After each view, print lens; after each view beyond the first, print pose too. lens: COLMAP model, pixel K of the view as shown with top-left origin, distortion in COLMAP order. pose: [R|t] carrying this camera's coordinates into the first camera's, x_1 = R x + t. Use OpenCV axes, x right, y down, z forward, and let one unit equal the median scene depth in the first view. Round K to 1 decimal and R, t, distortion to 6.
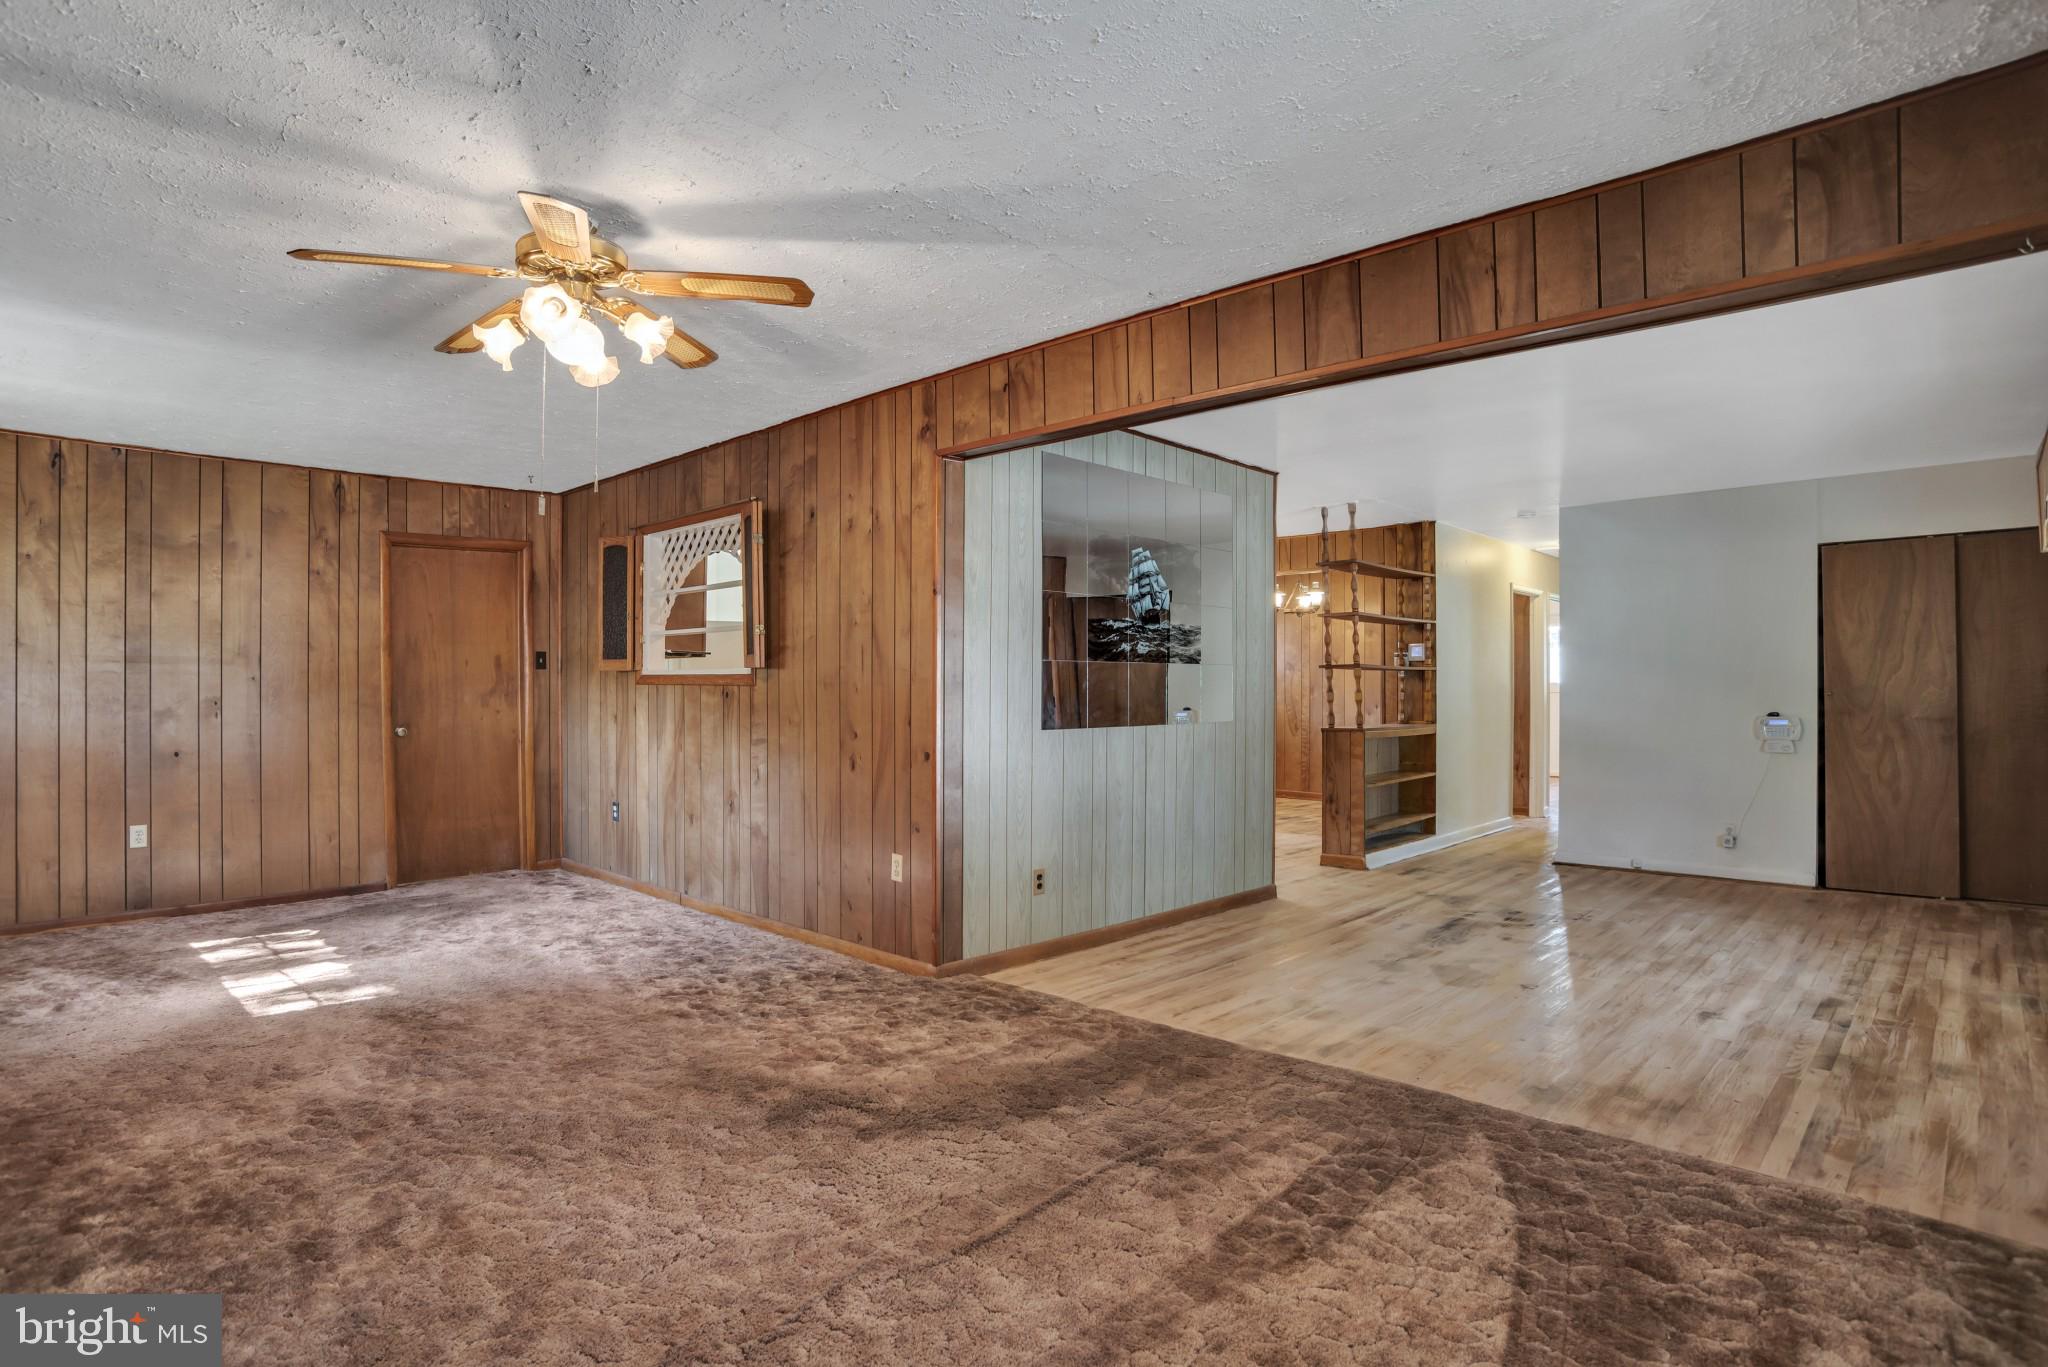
lens RADIAL K [[1067.9, 0, 1010.3], [0, 1067.9, 692.5], [0, 0, 1]] dist [-0.101046, 0.044501]
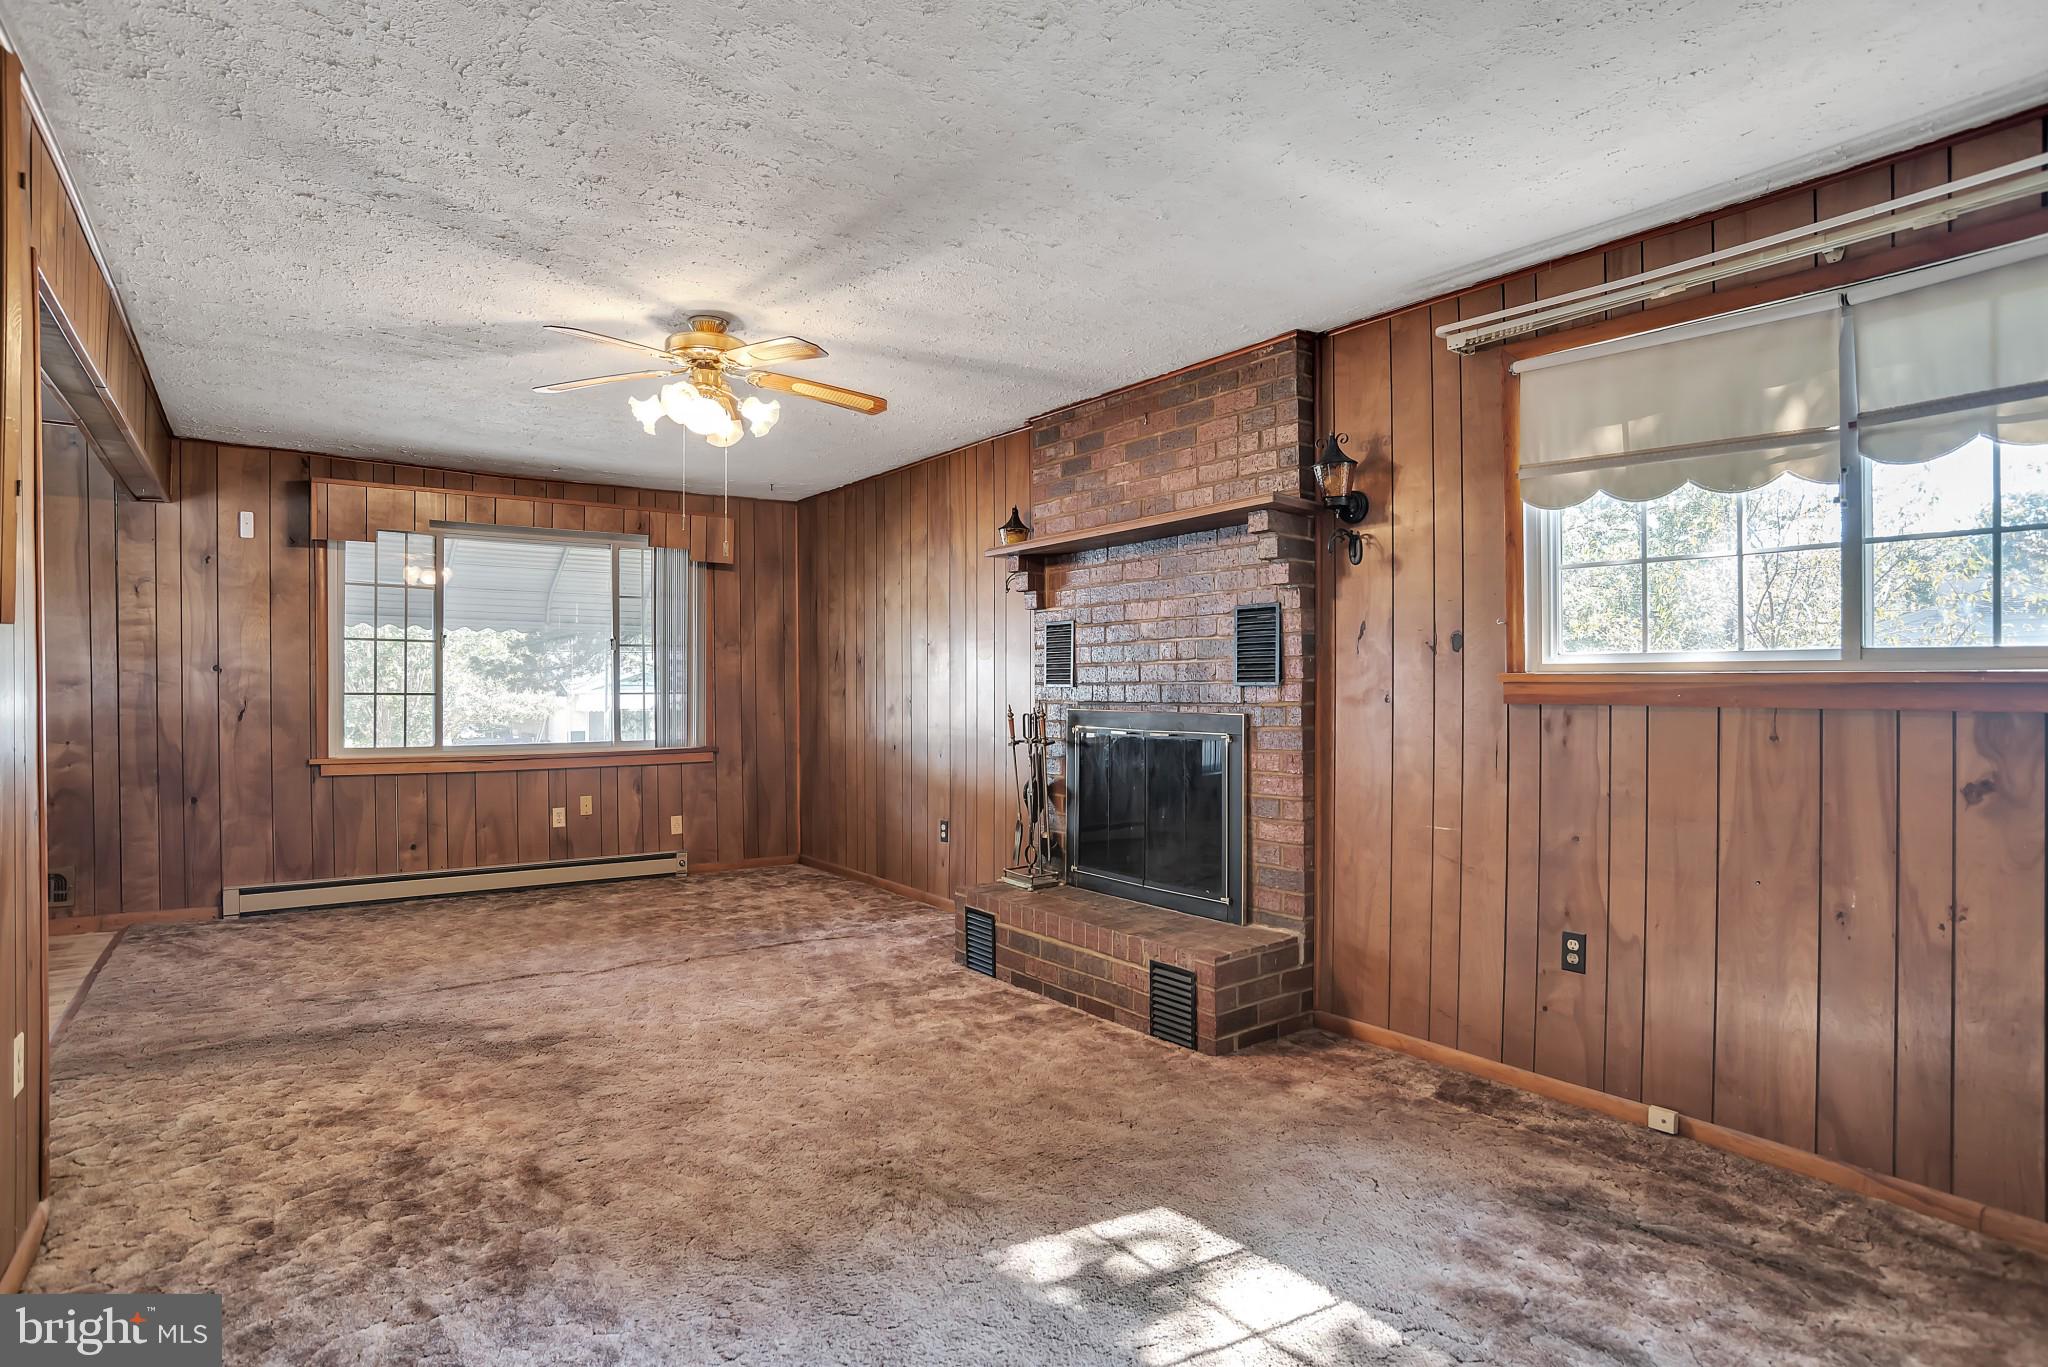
lens RADIAL K [[1075.2, 0, 1024.0], [0, 1075.2, 683.5], [0, 0, 1]] dist [-0.097814, 0.048841]
pose [[-0.985603, 0.002472, 0.169058, -0.591852], [0.002243, 0.999996, -0.001544, -0.004939], [-0.169061, -0.001143, -0.985605, 1.278262]]
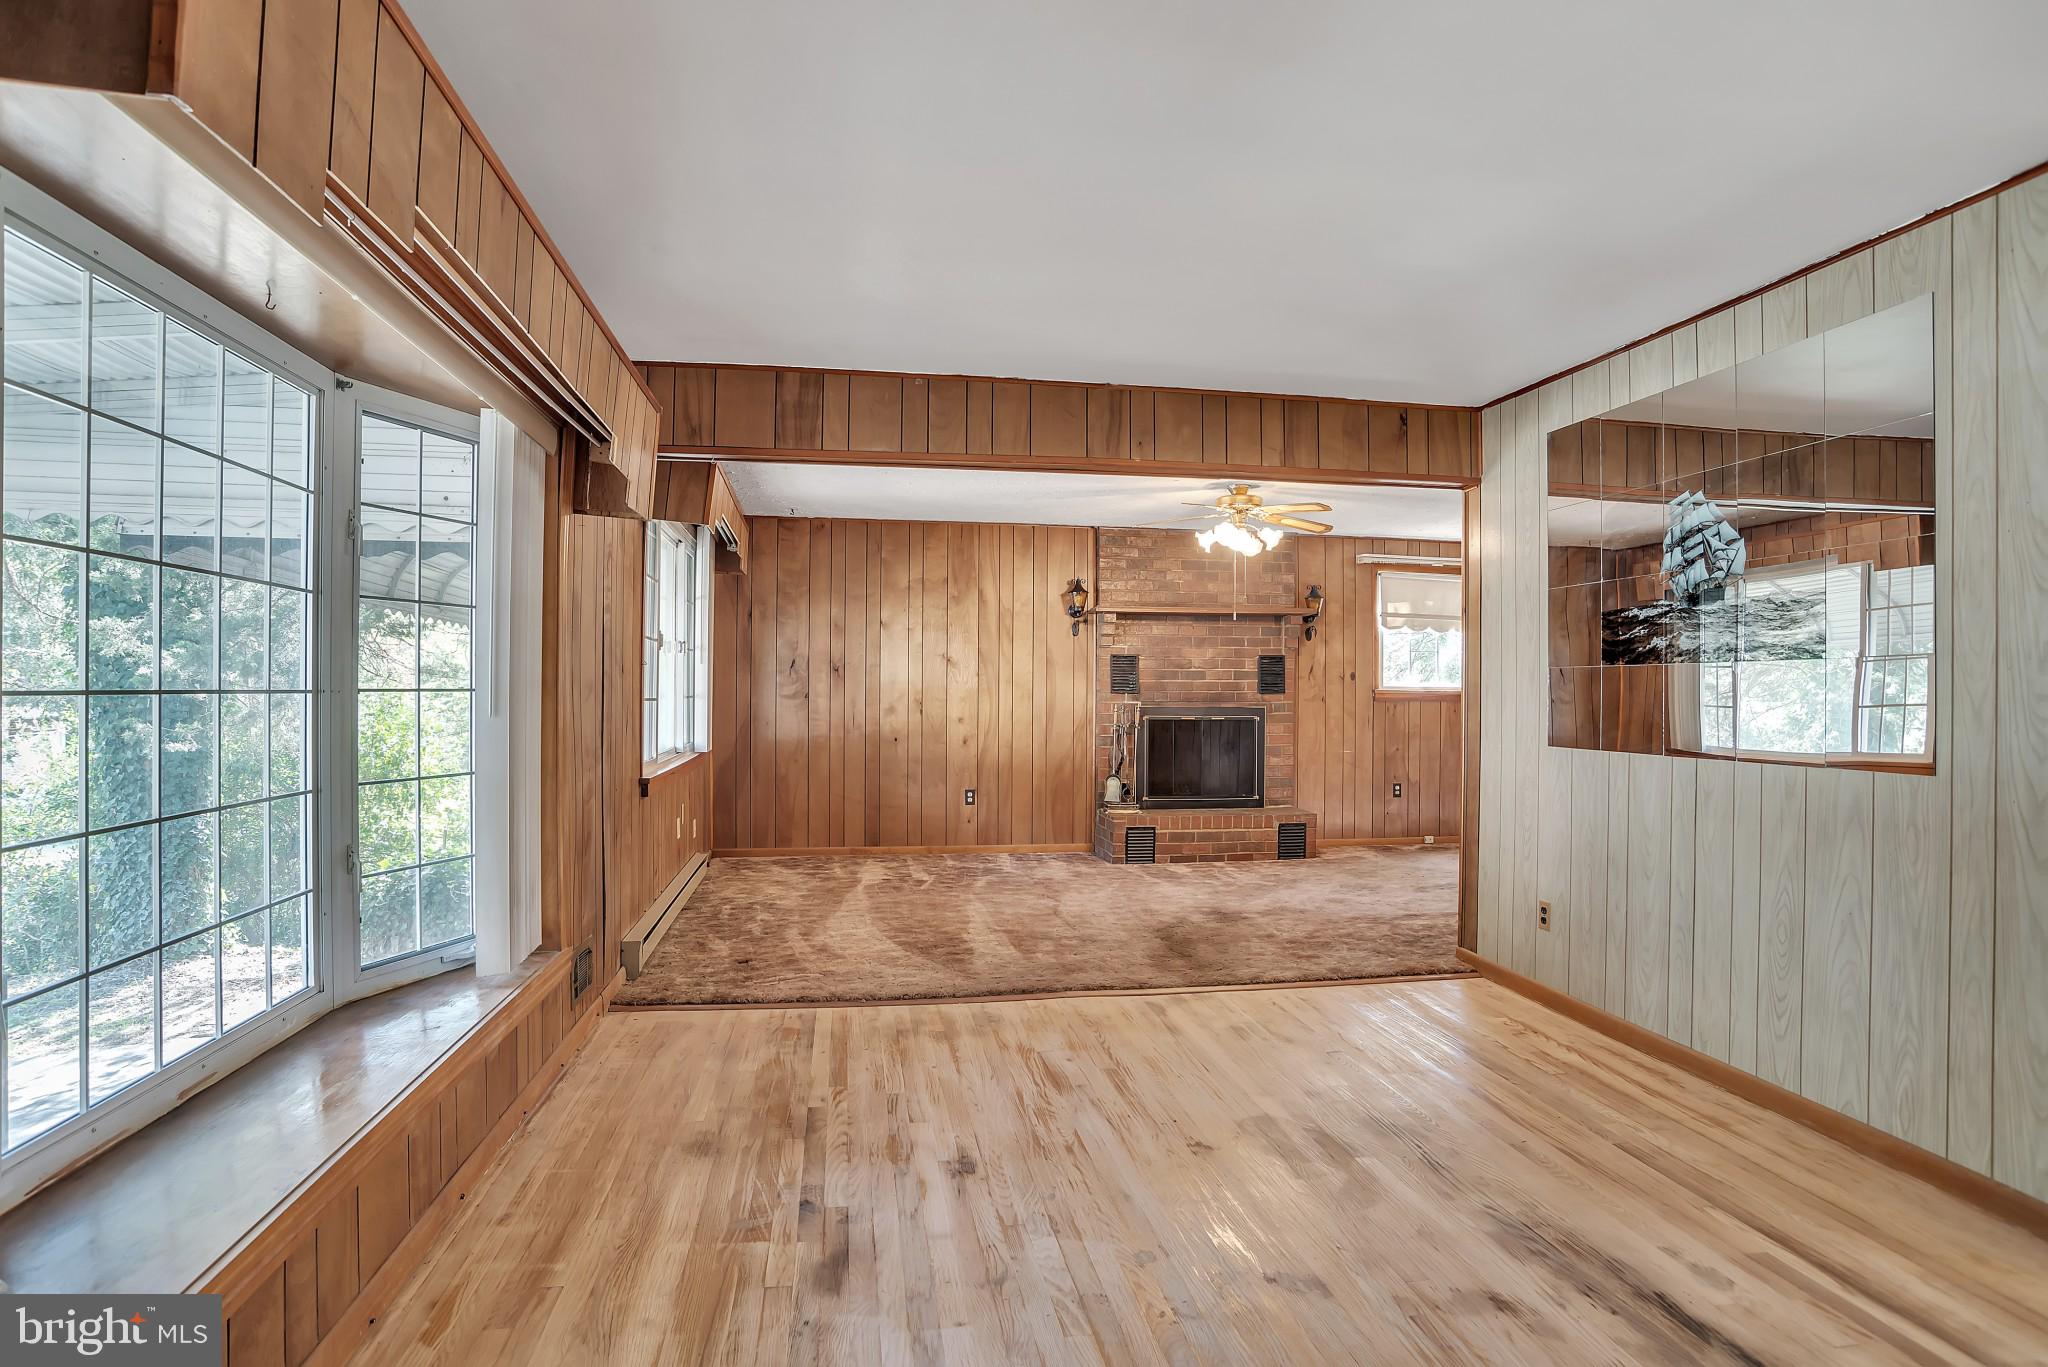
lens RADIAL K [[1057.7, 0, 1018.2], [0, 1057.7, 686.7], [0, 0, 1]] dist [-0.095972, 0.043915]
pose [[-0.597759, -0.005849, -0.801655, 0.967076], [-0.008626, 0.999962, -0.000863, -0.009917], [0.801630, 0.006399, -0.597787, 1.138833]]
